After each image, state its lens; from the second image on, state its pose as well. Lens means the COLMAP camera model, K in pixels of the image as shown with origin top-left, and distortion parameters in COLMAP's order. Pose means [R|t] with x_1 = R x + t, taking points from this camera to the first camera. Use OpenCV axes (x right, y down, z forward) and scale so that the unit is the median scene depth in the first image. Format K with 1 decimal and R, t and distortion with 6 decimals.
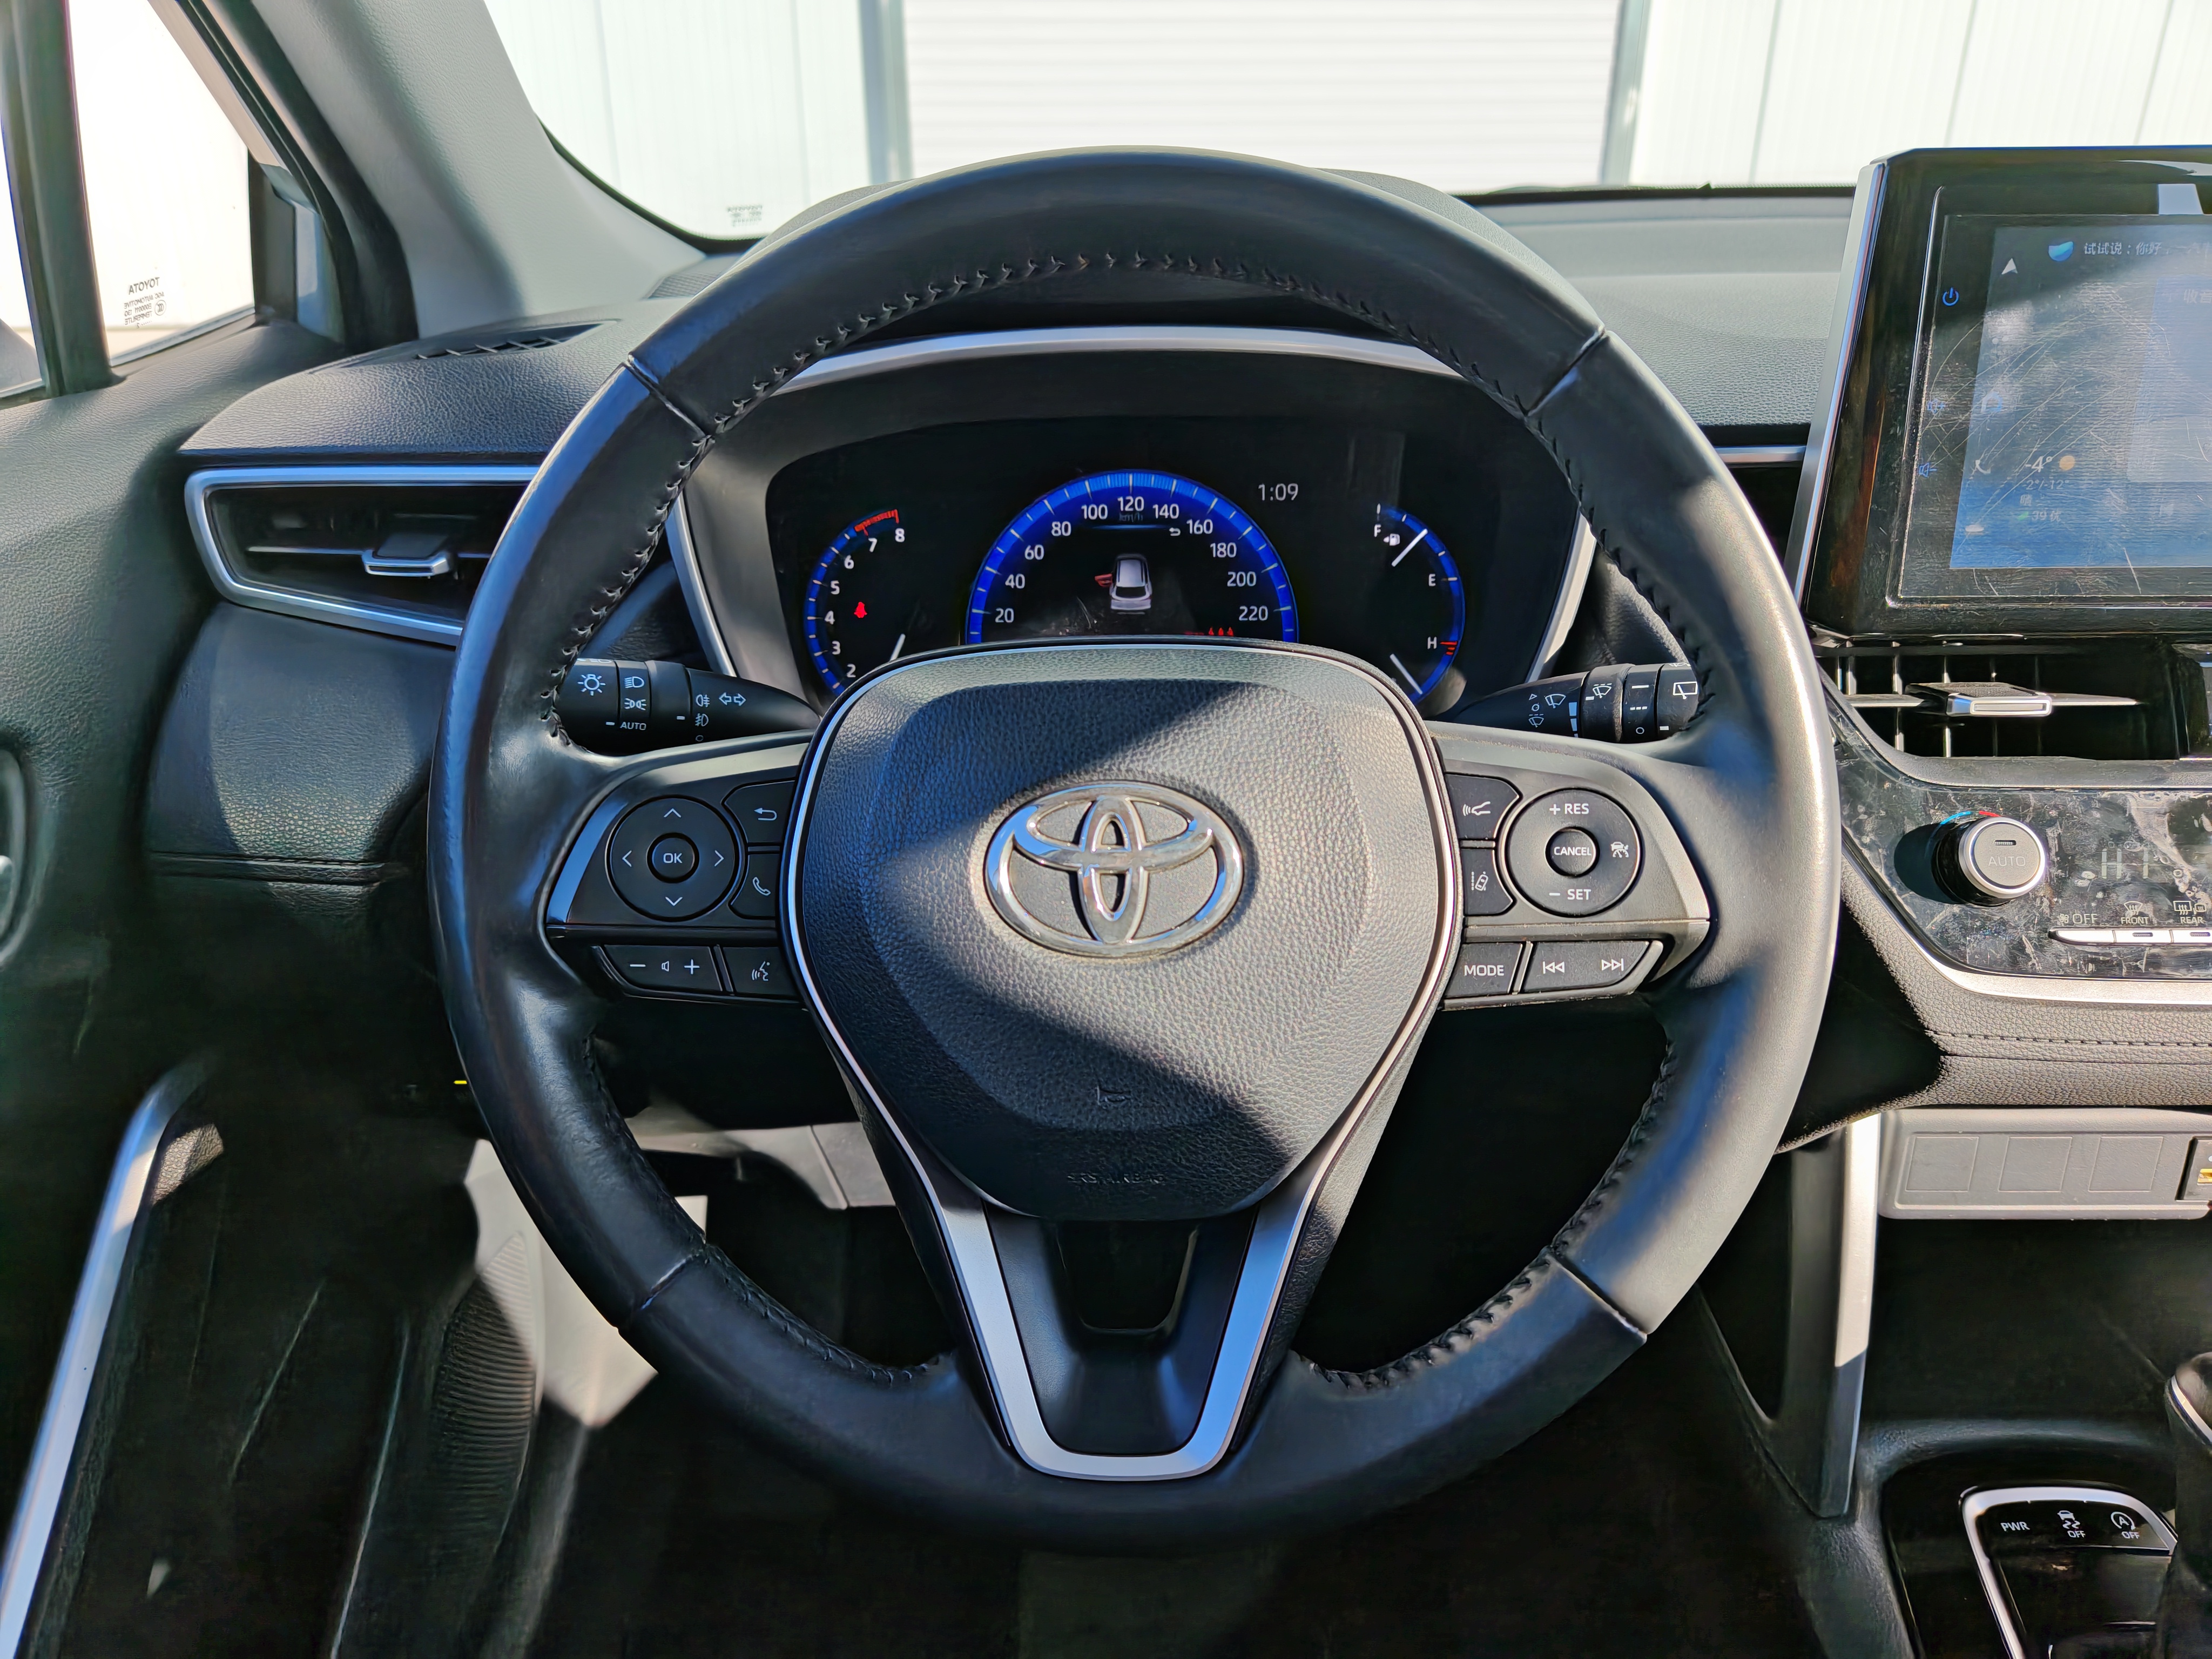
lens RADIAL K [[1550.9, 0, 1089.7], [0, 1550.9, 830.7], [0, 0, 1]] dist [0.049315, -0.042742]
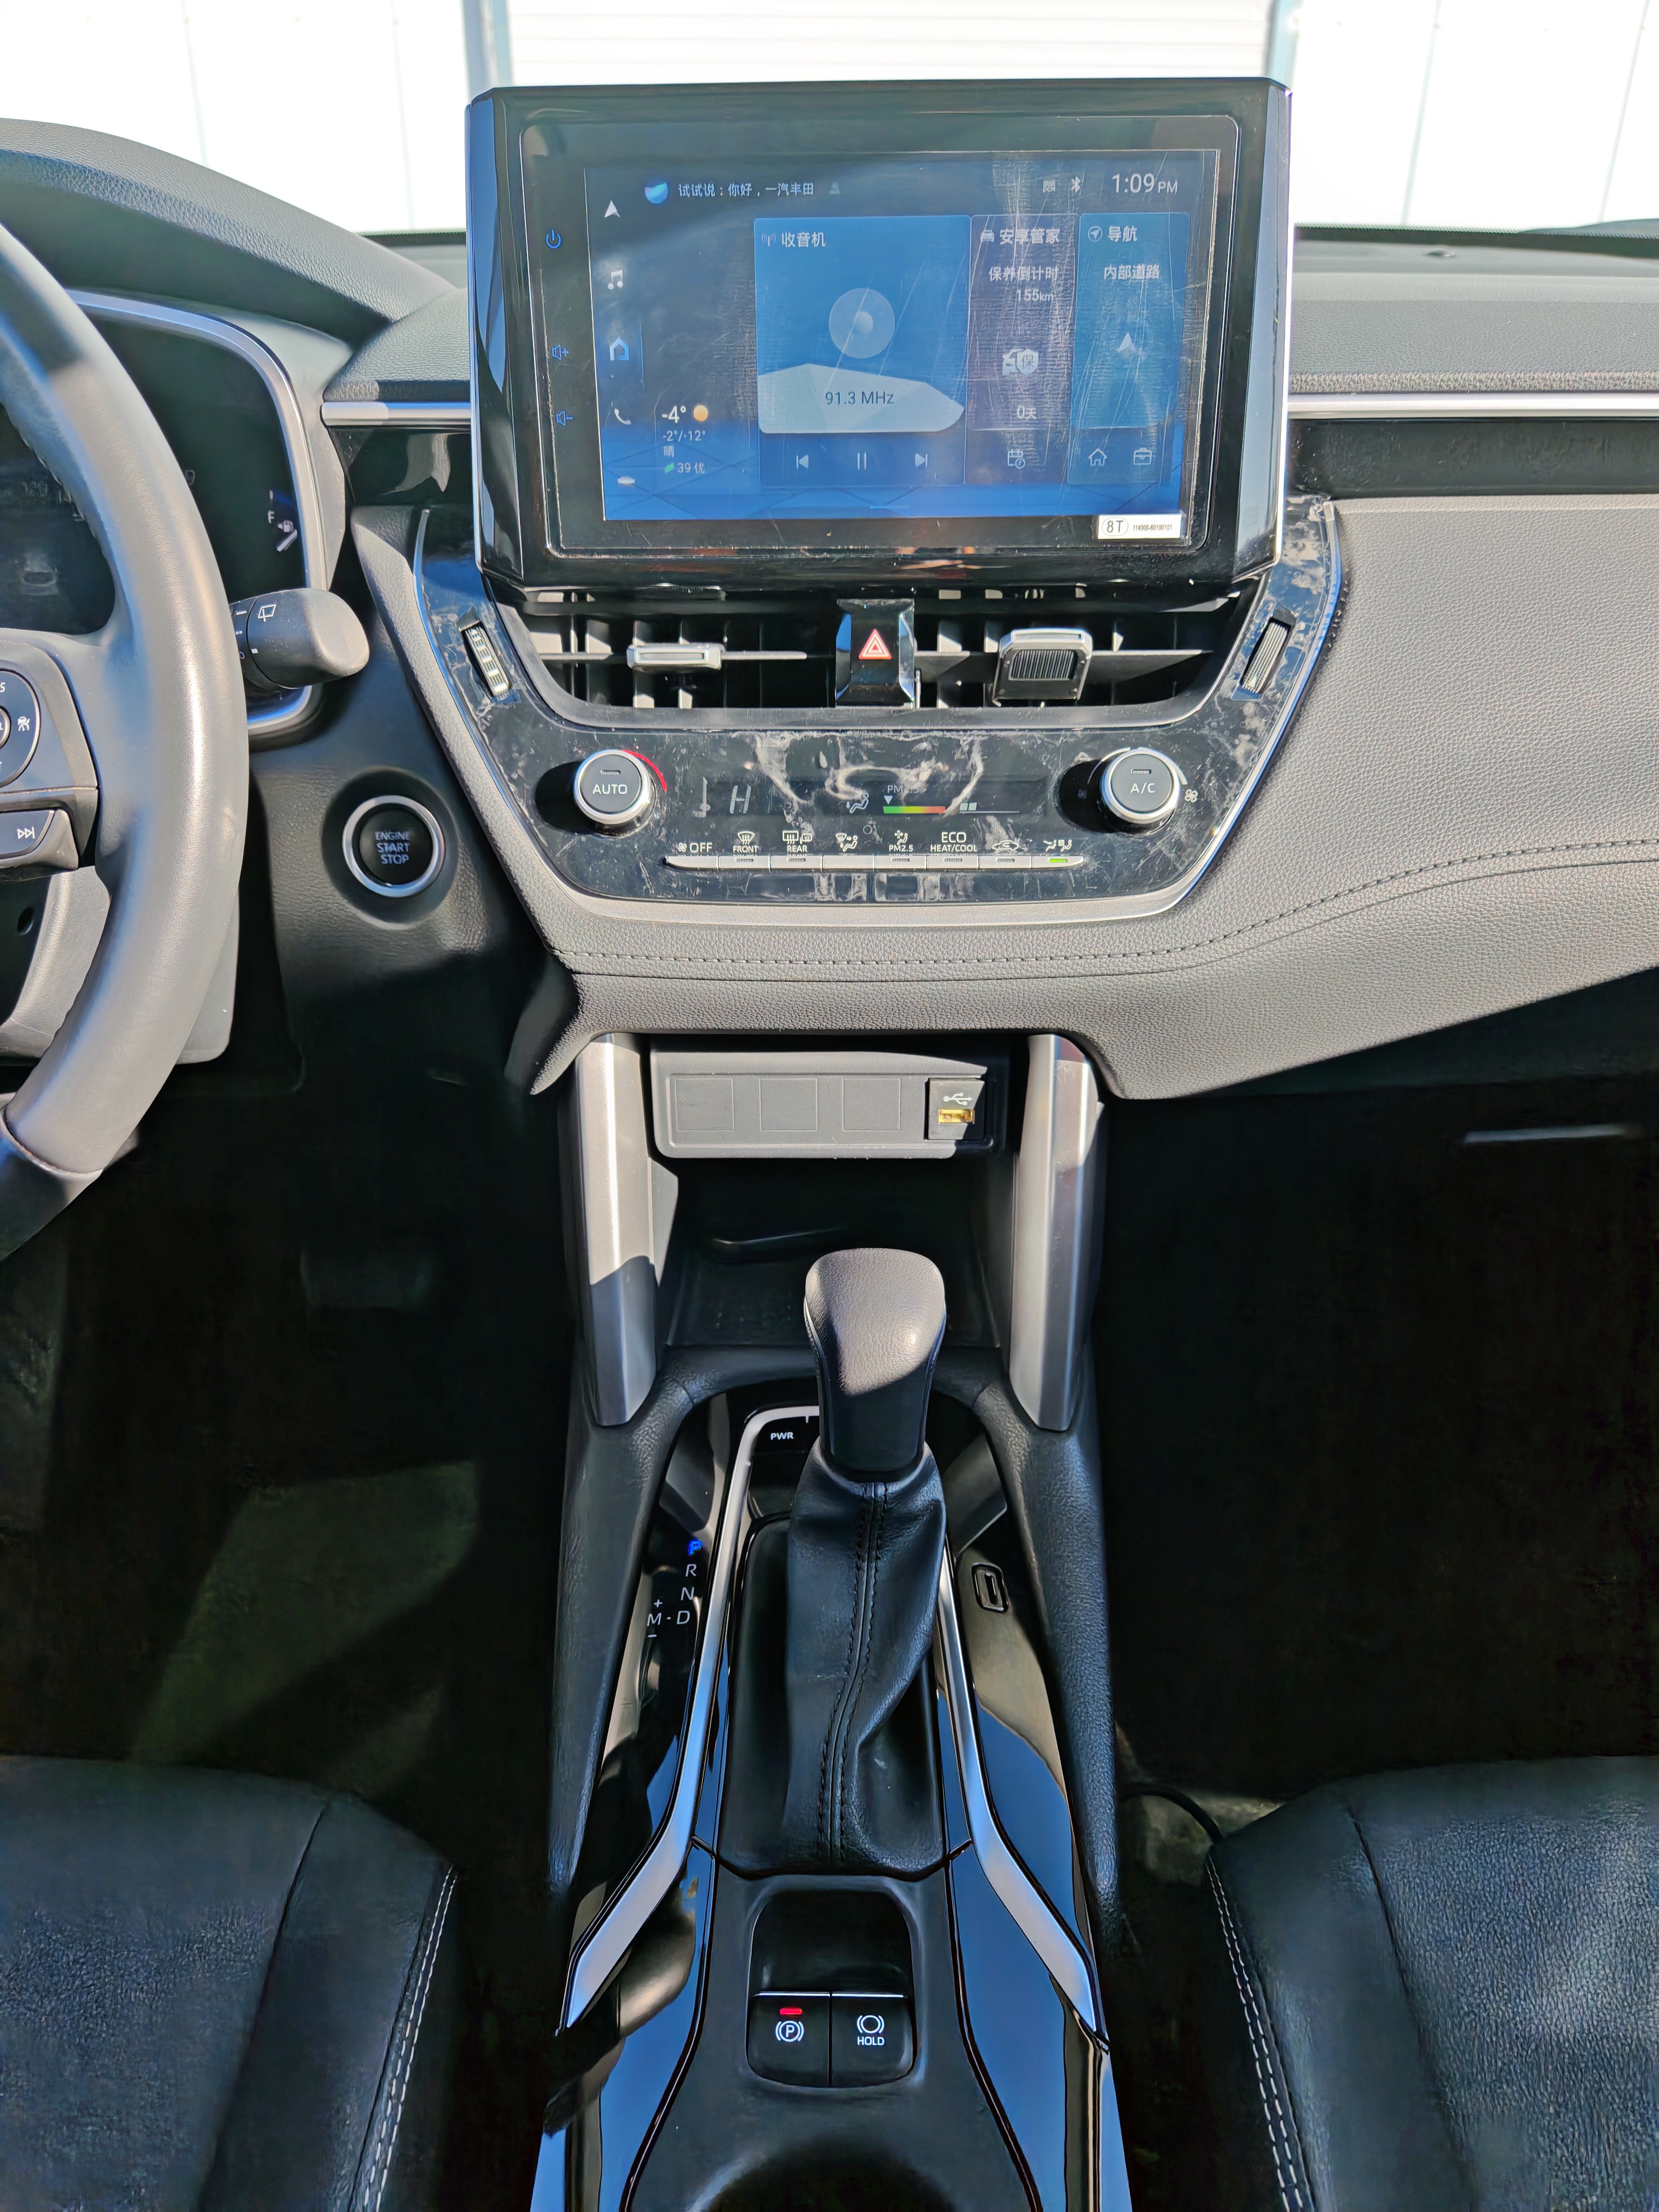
lens RADIAL K [[1550.9, 0, 807.2], [0, 1550.9, 1105.6], [0, 0, 1]] dist [0.049315, -0.042742]
pose [[0.999937, 0.001736, 0.011134, 0.685559], [-0.002538, 0.997373, 0.072388, 0.153564], [-0.010979, -0.072412, 0.997314, -0.079451]]
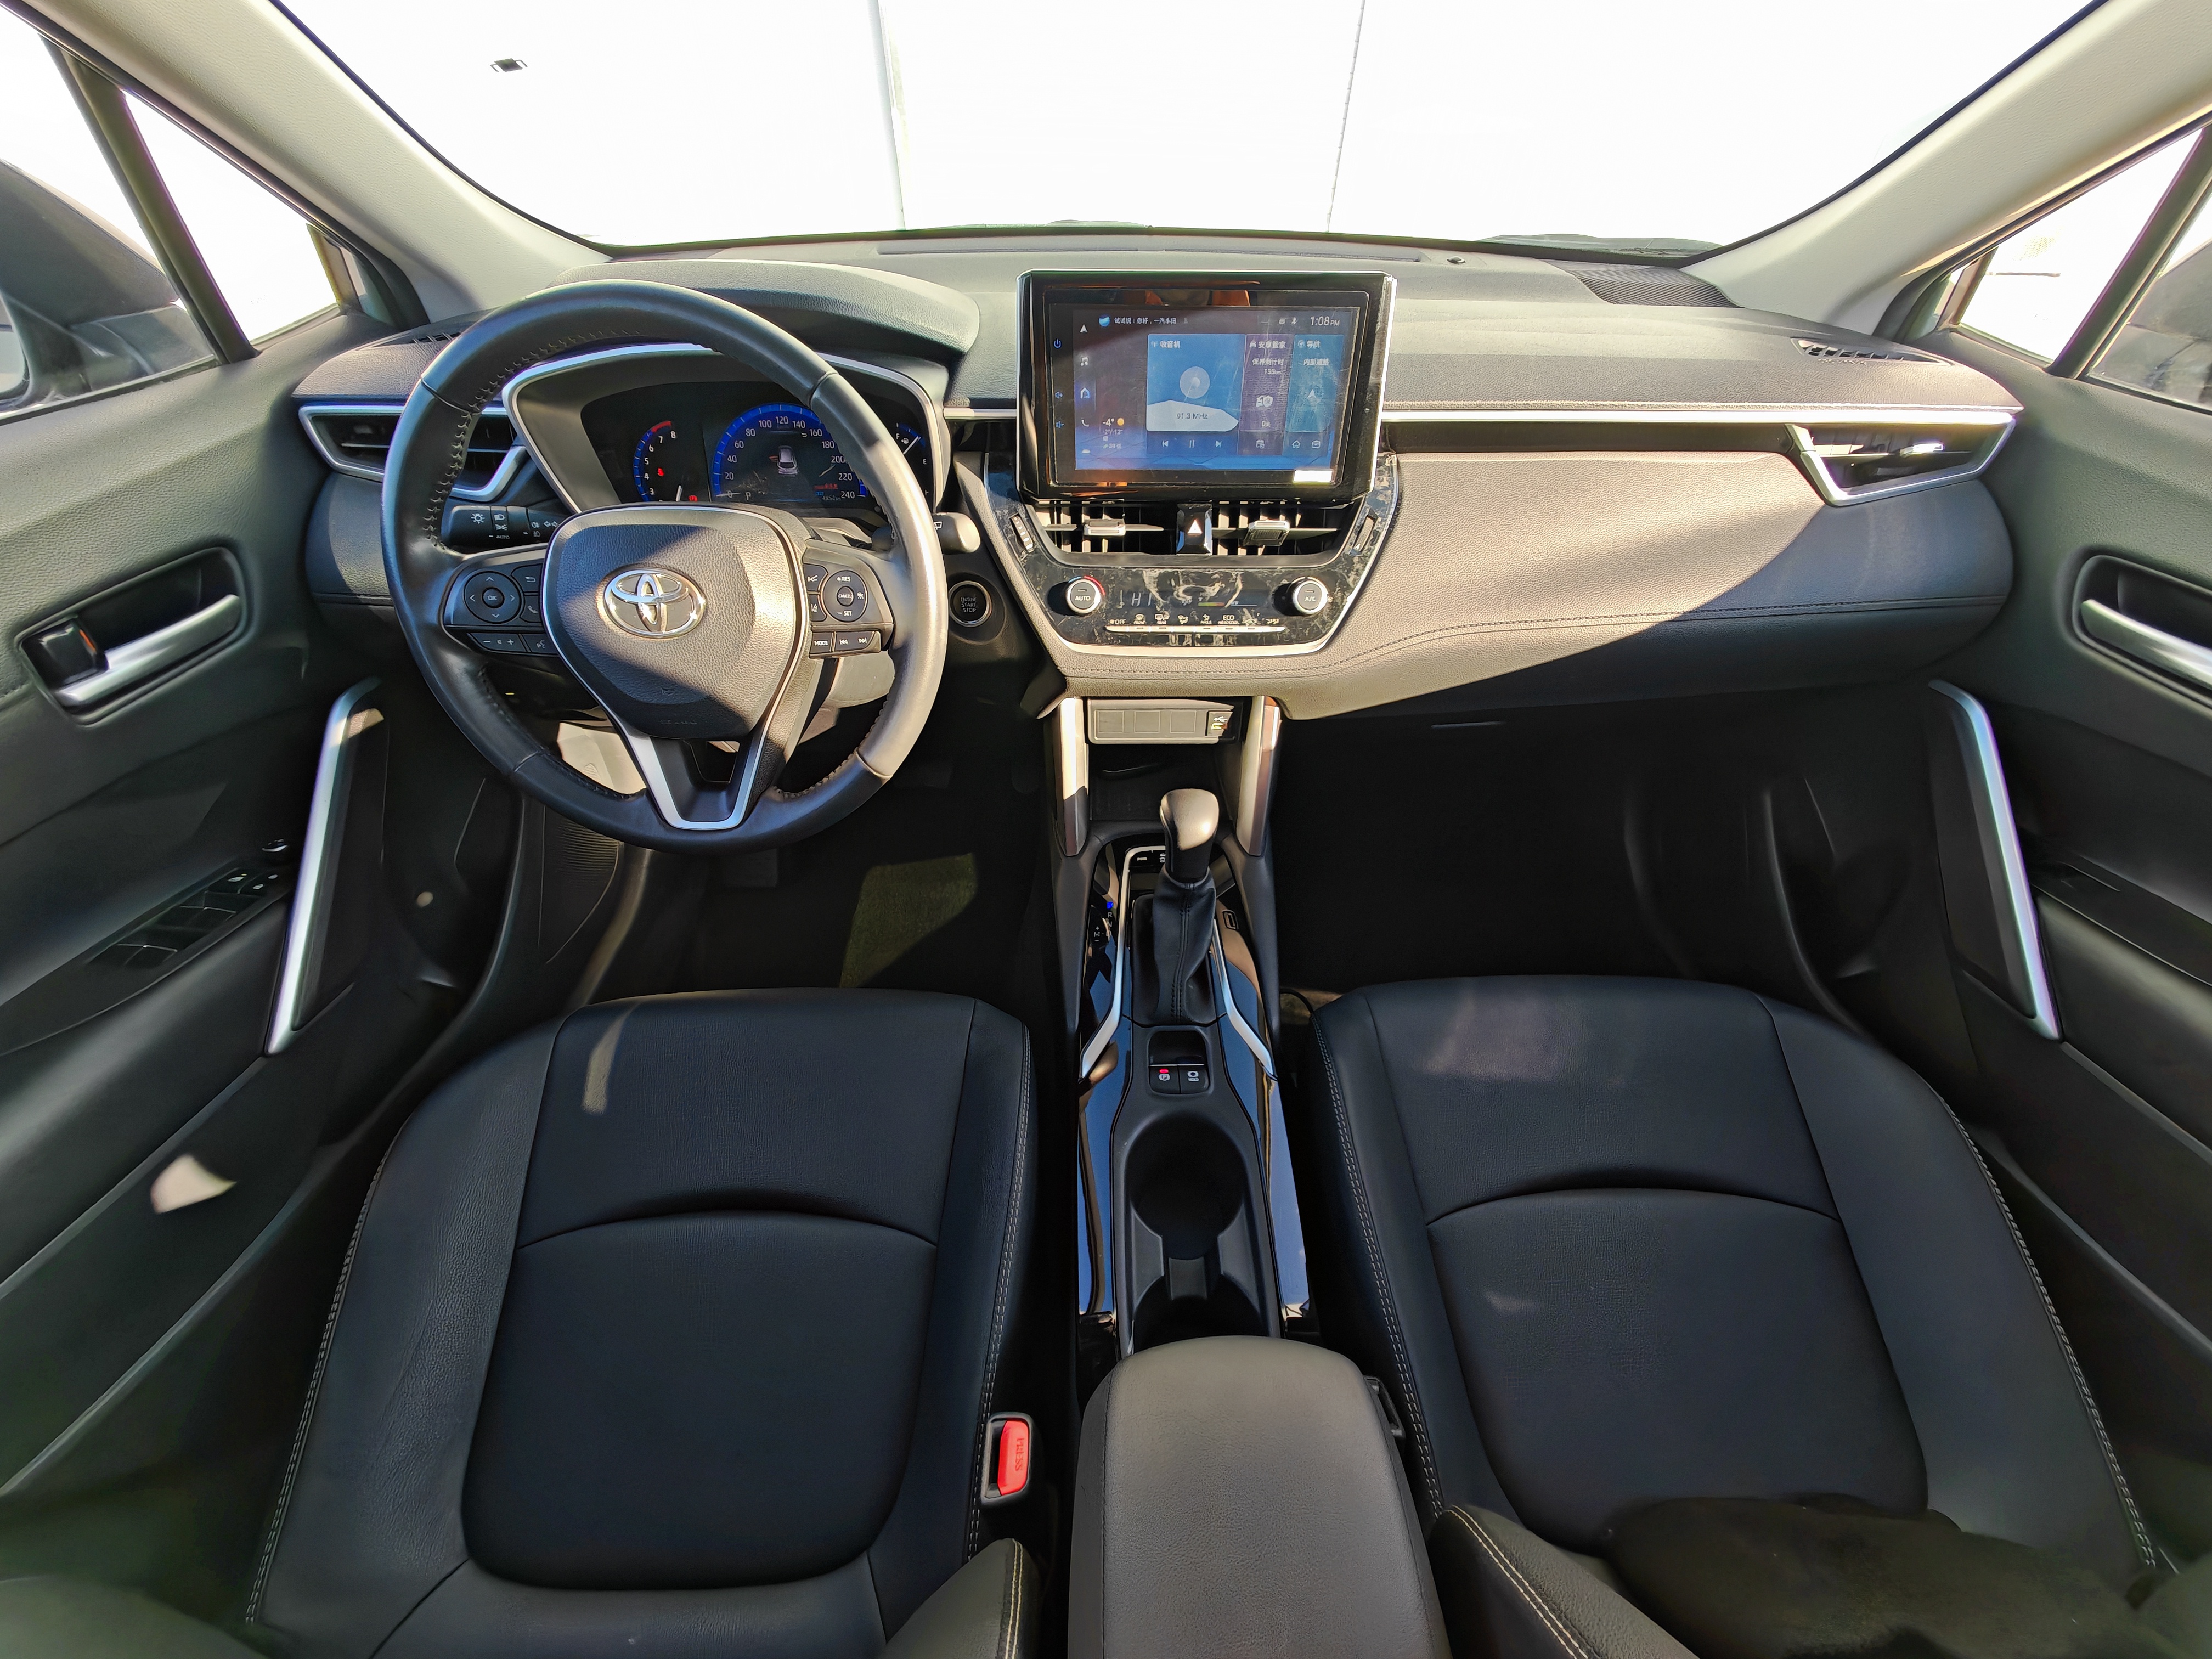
lens RADIAL K [[841.5, 0, 1109.5], [0, 841.5, 826.2], [0, 0, 1]] dist [0.000884, 0.000982]
pose [[0.998582, -0.012956, 0.051631, 0.535281], [-0.002887, 0.955318, 0.295566, -0.028803], [-0.053153, -0.295296, 0.953926, -0.374932]]
